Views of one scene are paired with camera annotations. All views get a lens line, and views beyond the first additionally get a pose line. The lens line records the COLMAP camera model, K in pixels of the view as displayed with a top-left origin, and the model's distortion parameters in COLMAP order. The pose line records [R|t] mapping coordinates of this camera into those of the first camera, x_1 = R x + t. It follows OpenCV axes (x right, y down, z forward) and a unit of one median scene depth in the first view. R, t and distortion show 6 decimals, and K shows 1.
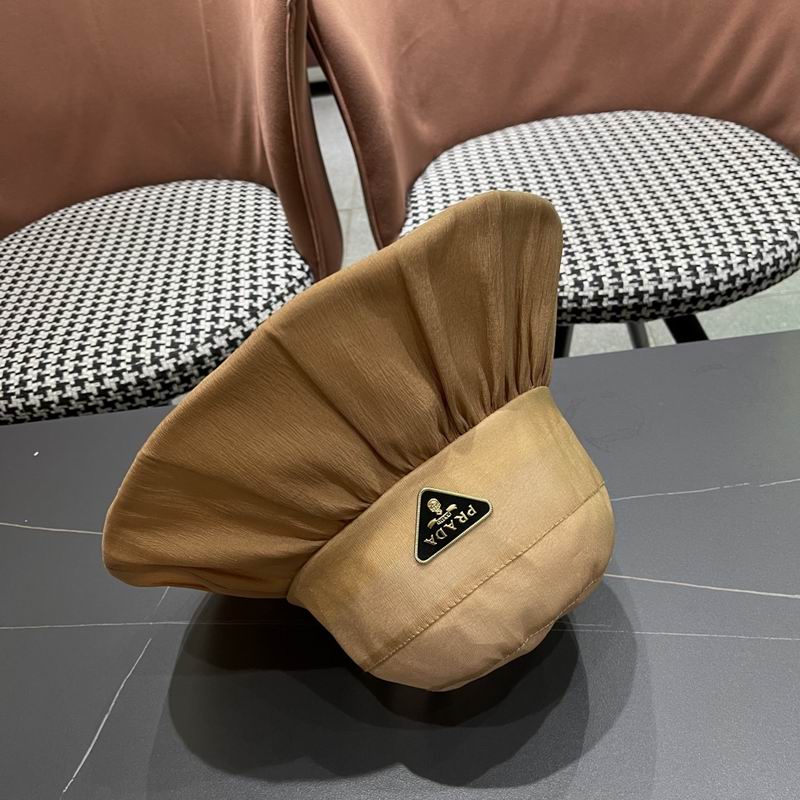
lens RADIAL K [[843.4, 0, 400.1], [0, 843.4, 399.2], [0, 0, 1]] dist [0.019799, 0.000000]
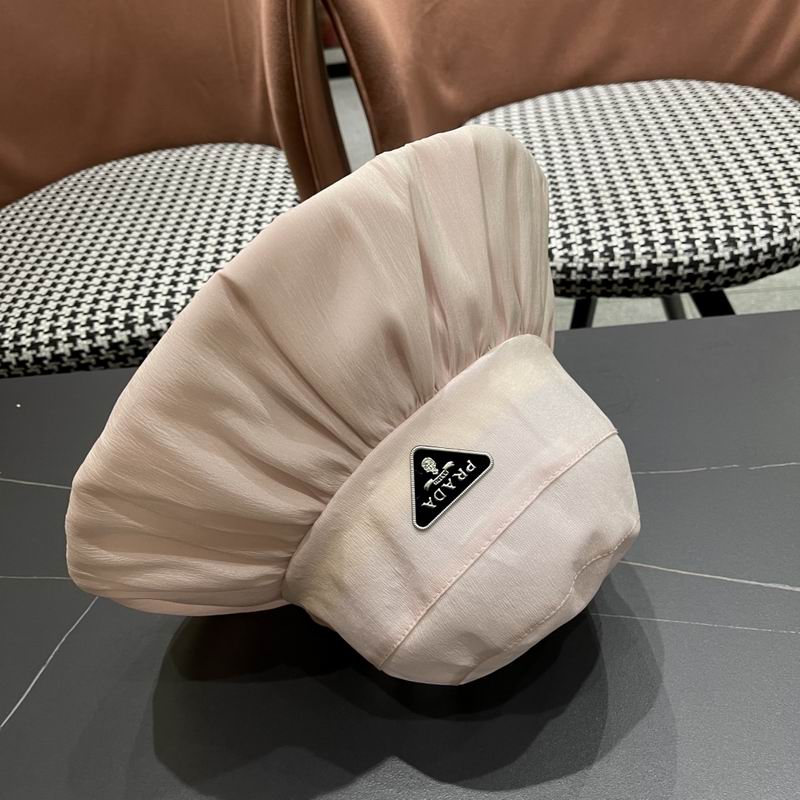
lens RADIAL K [[843.4, 0, 414.8], [0, 843.4, 409.3], [0, 0, 1]] dist [0.019799, 0.000000]
pose [[0.997226, 0.041116, -0.062043, 0.082787], [-0.039635, 0.998903, 0.024919, 0.021130], [0.062999, -0.022391, 0.997762, 0.038251]]
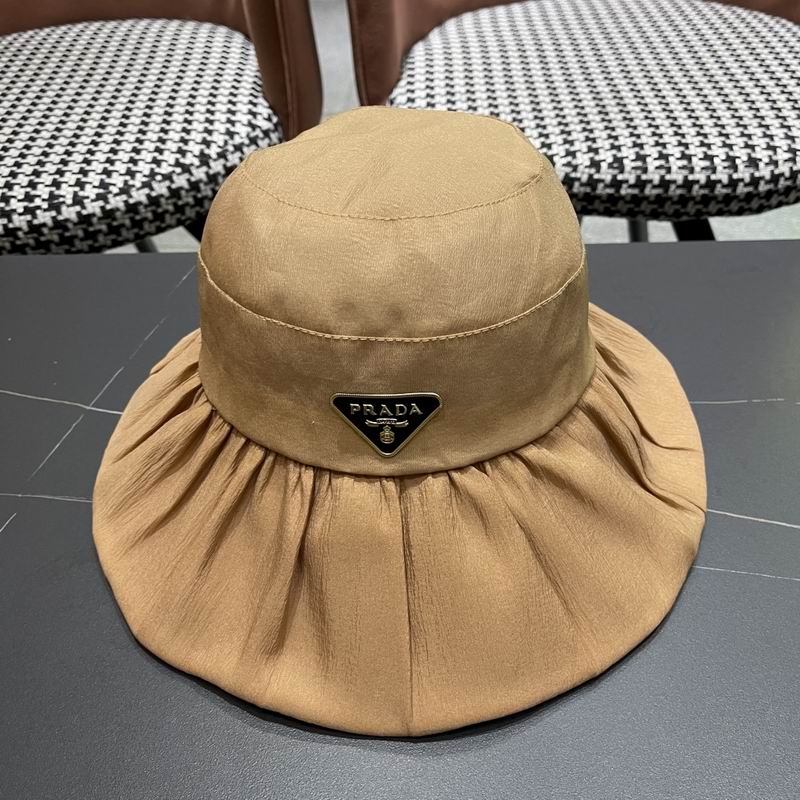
lens RADIAL K [[843.4, 0, 403.2], [0, 843.4, 411.7], [0, 0, 1]] dist [0.019799, 0.000000]
pose [[0.994308, 0.100354, 0.035778, 0.016632], [-0.102620, 0.992365, 0.068423, 0.069022], [-0.028639, -0.071705, 0.997015, 0.150778]]
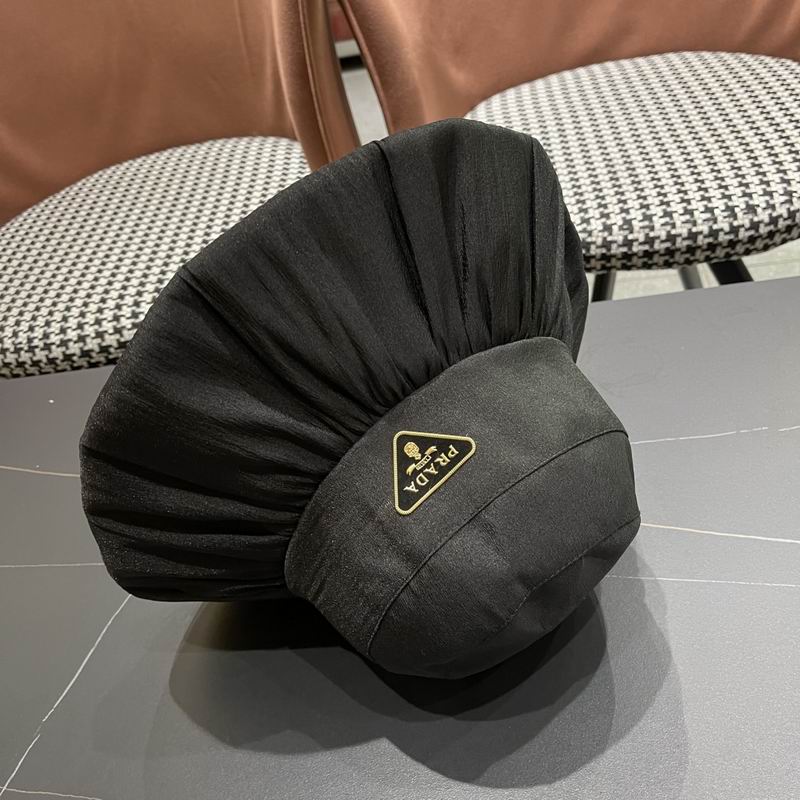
lens RADIAL K [[843.4, 0, 414.1], [0, 843.4, 409.1], [0, 0, 1]] dist [0.019799, 0.000000]
pose [[0.996601, 0.001662, -0.082361, 0.073515], [0.001010, 0.999475, 0.032389, 0.035716], [0.082371, -0.032362, 0.996076, 0.029219]]
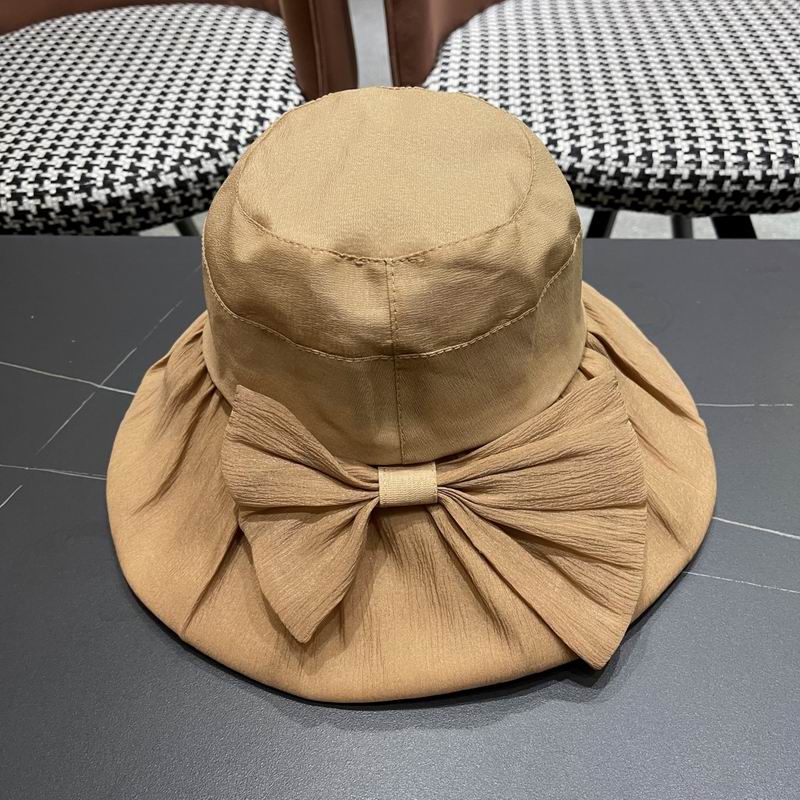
lens RADIAL K [[843.4, 0, 399.3], [0, 843.4, 416.1], [0, 0, 1]] dist [0.019799, 0.000000]
pose [[0.989739, 0.139836, -0.029358, 0.055042], [-0.136472, 0.986014, 0.095663, 0.062490], [0.042325, -0.090675, 0.994981, 0.148189]]
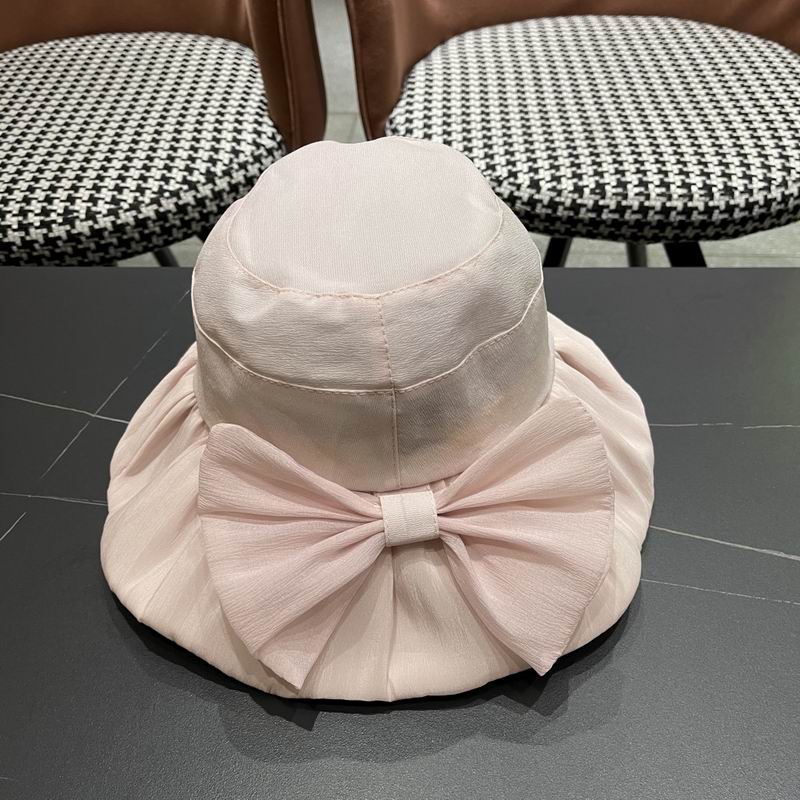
lens RADIAL K [[843.4, 0, 406.1], [0, 843.4, 413.6], [0, 0, 1]] dist [0.019799, 0.000000]
pose [[0.992249, 0.122578, 0.020426, 0.043097], [-0.123901, 0.988486, 0.086860, 0.040536], [-0.009544, -0.088717, 0.996011, 0.098981]]
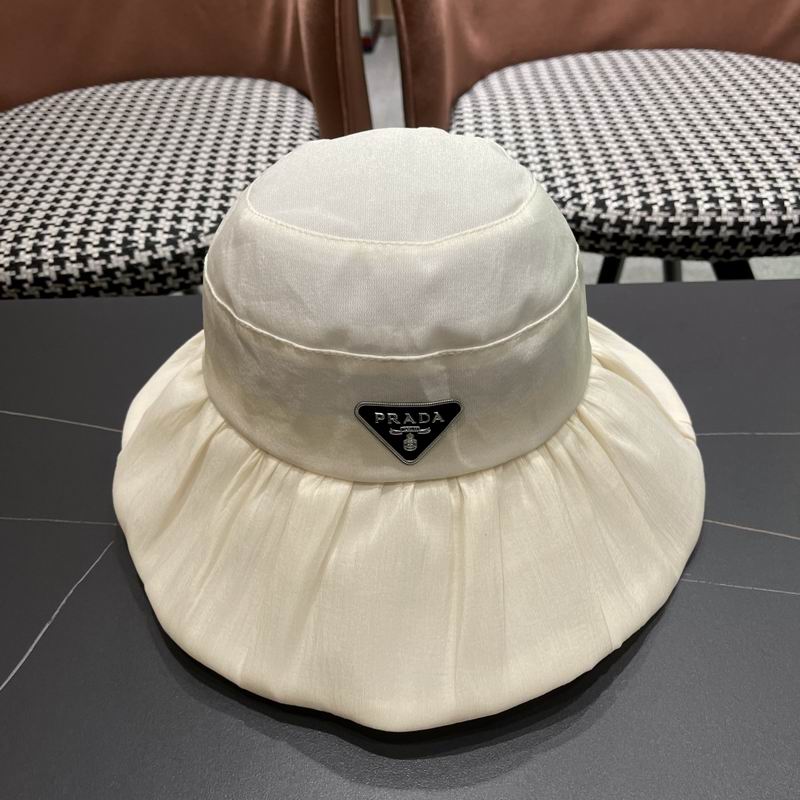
lens RADIAL K [[843.4, 0, 400.1], [0, 843.4, 406.8], [0, 0, 1]] dist [0.019799, 0.000000]
pose [[0.995000, 0.099032, 0.012958, -0.031189], [-0.099161, 0.995025, 0.009655, 0.083225], [-0.011937, -0.010891, 0.999869, 0.133529]]
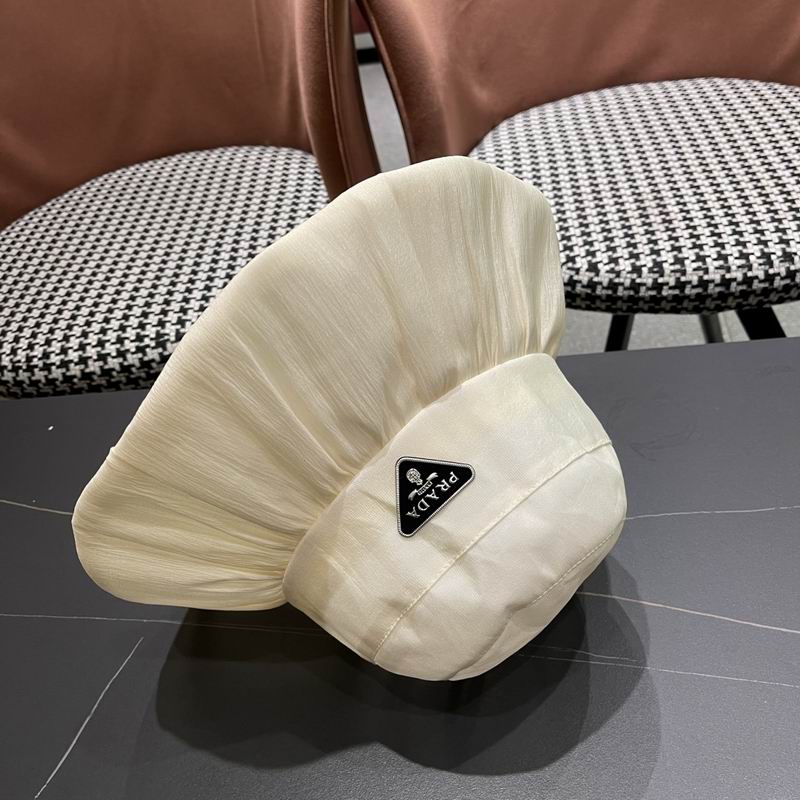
lens RADIAL K [[843.4, 0, 406.1], [0, 843.4, 411.0], [0, 0, 1]] dist [0.019799, 0.000000]
pose [[0.995995, 0.043793, -0.077943, 0.041863], [-0.040150, 0.998054, 0.047714, -0.018143], [0.079881, -0.044394, 0.995815, 0.066541]]
